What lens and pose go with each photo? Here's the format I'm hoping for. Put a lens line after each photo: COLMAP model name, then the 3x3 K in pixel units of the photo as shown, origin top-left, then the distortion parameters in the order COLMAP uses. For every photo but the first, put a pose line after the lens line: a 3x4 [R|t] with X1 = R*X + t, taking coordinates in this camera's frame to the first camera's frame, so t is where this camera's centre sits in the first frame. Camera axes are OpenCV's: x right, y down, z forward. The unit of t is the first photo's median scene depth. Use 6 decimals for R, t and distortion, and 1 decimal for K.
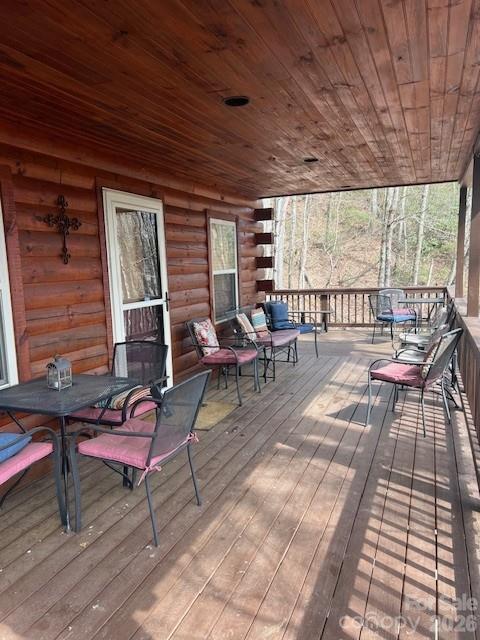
lens RADIAL K [[488.1, 0, 238.9], [0, 488.1, 323.5], [0, 0, 1]] dist [0.027019, 0.001787]
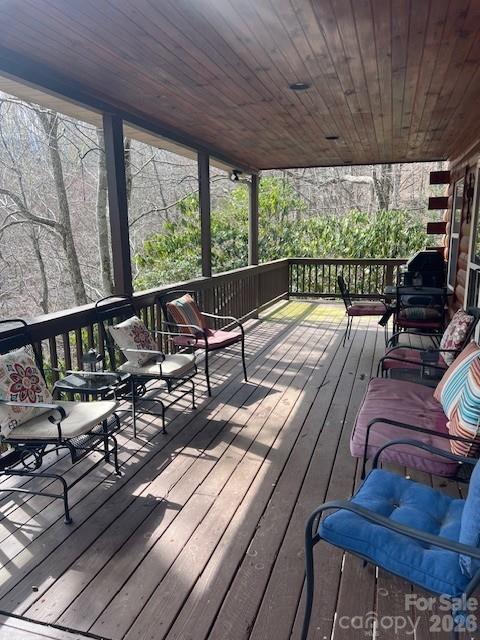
lens RADIAL K [[488.1, 0, 238.7], [0, 488.1, 322.4], [0, 0, 1]] dist [0.027019, 0.001787]
pose [[-0.996426, 0.051796, -0.066722, 0.310677], [0.029796, 0.954677, 0.296148, -0.225643], [0.079037, 0.293101, -0.952809, 1.829670]]
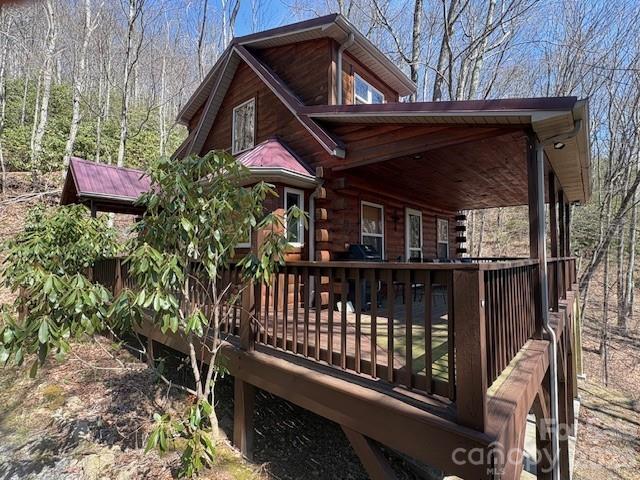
lens RADIAL K [[307.4, 0, 317.8], [0, 307.4, 237.9], [0, 0, 1]] dist [0.001655, -0.000022]
pose [[0.936817, 0.016132, -0.349448, -0.111094], [-0.075177, 0.984881, -0.156071, 0.213412], [0.341647, 0.172481, 0.923866, -0.791559]]
